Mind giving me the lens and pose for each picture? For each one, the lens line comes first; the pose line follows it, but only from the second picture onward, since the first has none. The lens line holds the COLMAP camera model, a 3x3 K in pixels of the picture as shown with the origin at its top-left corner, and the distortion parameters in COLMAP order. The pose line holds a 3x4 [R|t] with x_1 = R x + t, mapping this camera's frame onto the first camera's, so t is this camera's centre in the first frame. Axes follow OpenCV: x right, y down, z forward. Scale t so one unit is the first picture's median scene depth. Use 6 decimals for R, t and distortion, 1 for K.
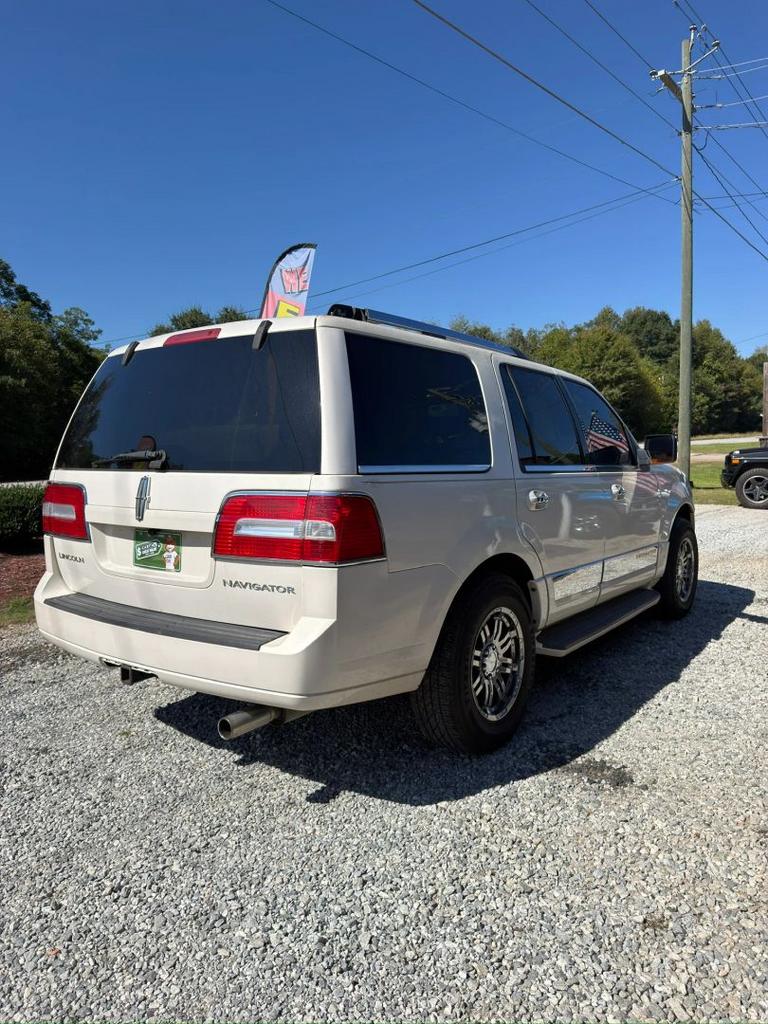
lens RADIAL K [[718.7, 0, 382.0], [0, 718.7, 514.8], [0, 0, 1]] dist [0.049791, -0.065772]
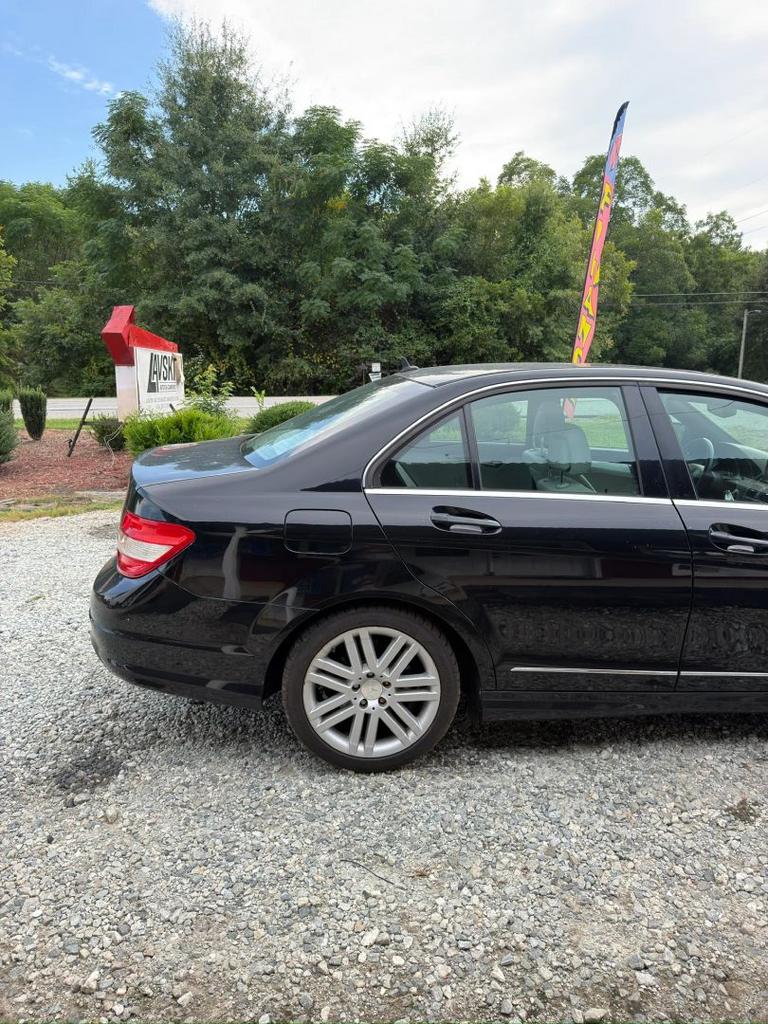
lens RADIAL K [[718.7, 0, 394.7], [0, 718.7, 509.1], [0, 0, 1]] dist [0.049791, -0.065772]
pose [[0.659012, 0.160424, -0.734825, 0.191842], [-0.074378, 0.986100, 0.148576, -0.019578], [0.748446, -0.043259, 0.661784, 0.141084]]
